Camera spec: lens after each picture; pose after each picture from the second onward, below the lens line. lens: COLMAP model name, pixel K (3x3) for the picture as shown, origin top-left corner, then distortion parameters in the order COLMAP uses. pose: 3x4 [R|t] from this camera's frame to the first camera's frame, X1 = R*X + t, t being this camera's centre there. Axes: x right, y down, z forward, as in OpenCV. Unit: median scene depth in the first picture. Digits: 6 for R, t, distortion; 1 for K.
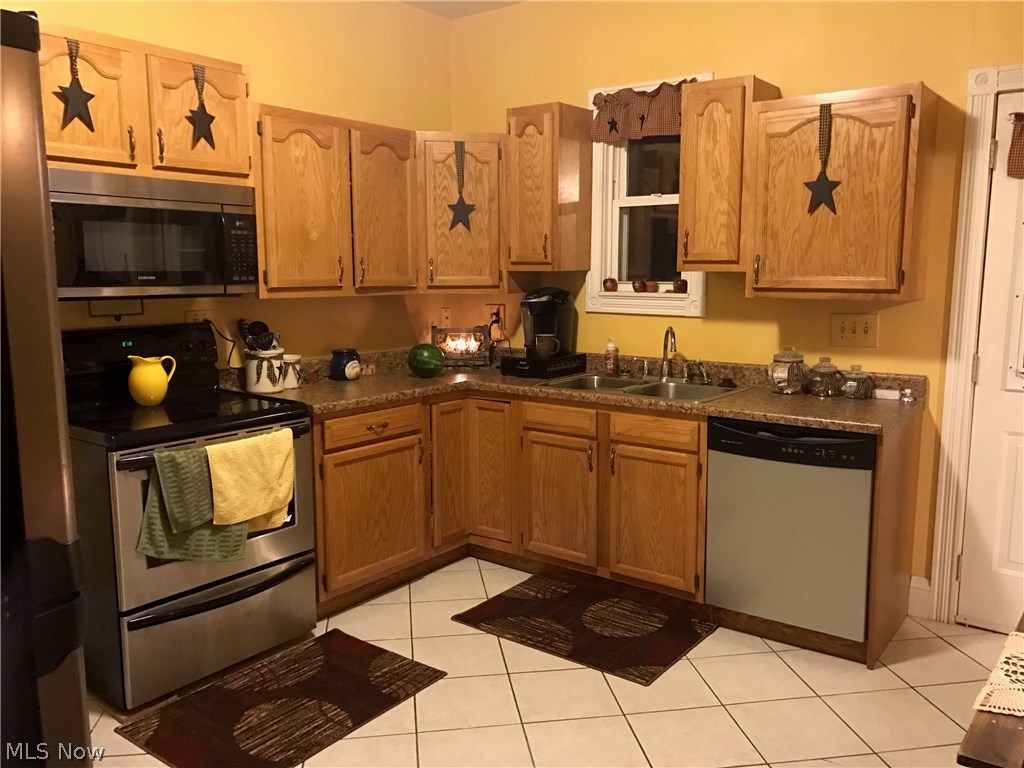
lens RADIAL K [[850.5, 0, 512.0], [0, 850.5, 384.0], [0, 0, 1]] dist [0.083484, -0.096727]
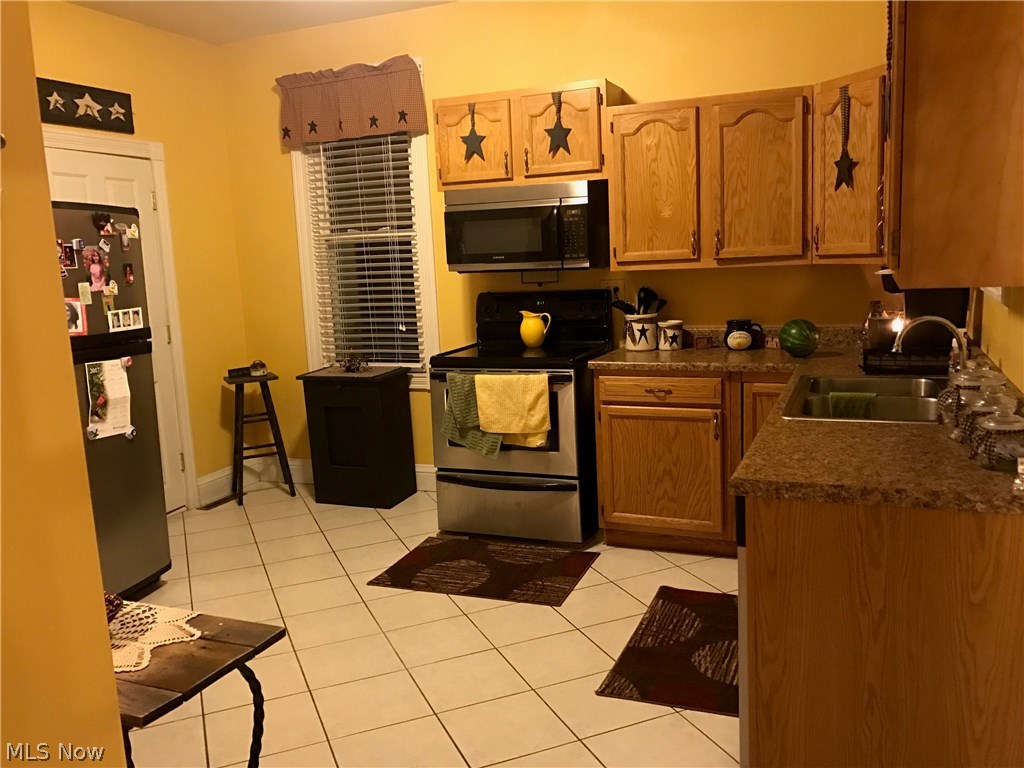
lens RADIAL K [[837.2, 0, 512.0], [0, 837.2, 384.0], [0, 0, 1]] dist [0.140798, -0.285318]
pose [[0.258522, 0.137680, -0.956144, 0.814049], [-0.095181, 0.988605, 0.116619, -0.065792], [0.961305, 0.060858, 0.268680, 0.544553]]
